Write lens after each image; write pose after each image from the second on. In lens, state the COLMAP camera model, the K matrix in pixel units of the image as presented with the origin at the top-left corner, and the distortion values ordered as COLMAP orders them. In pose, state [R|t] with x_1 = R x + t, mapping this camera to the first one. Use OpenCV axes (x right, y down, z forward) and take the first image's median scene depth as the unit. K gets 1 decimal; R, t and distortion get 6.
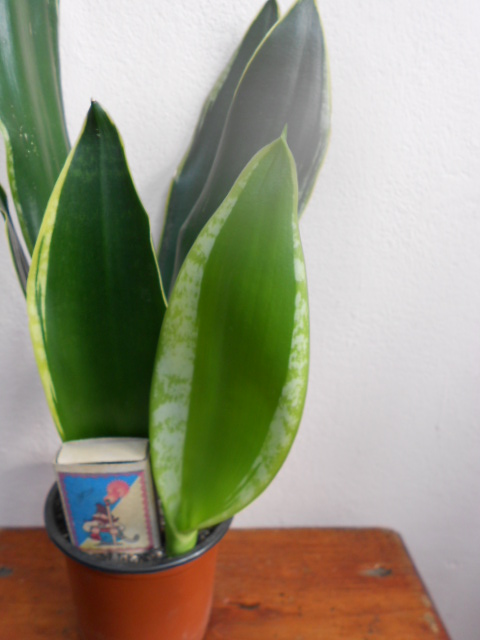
lens RADIAL K [[529.3, 0, 249.4], [0, 529.3, 318.5], [0, 0, 1]] dist [-0.001649, -0.004252]
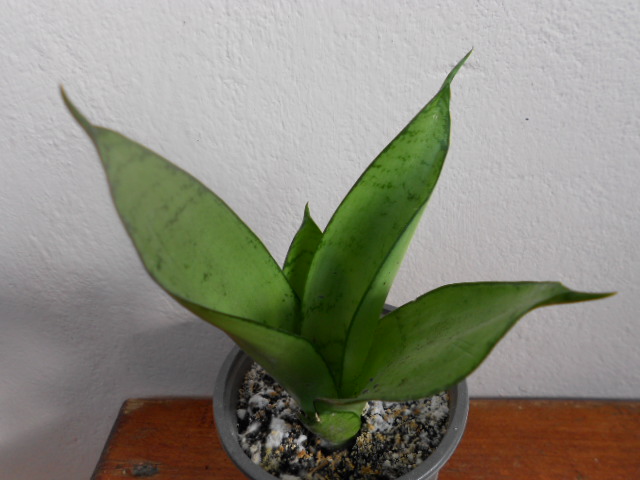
lens RADIAL K [[502.0, 0, 312.8], [0, 502.0, 212.3], [0, 0, 1]] dist [-0.040564, 0.007522]
pose [[0.979516, -0.044244, -0.196447, -0.086302], [0.088730, 0.970582, 0.223825, -0.008497], [0.180765, -0.236671, 0.954626, 0.488230]]
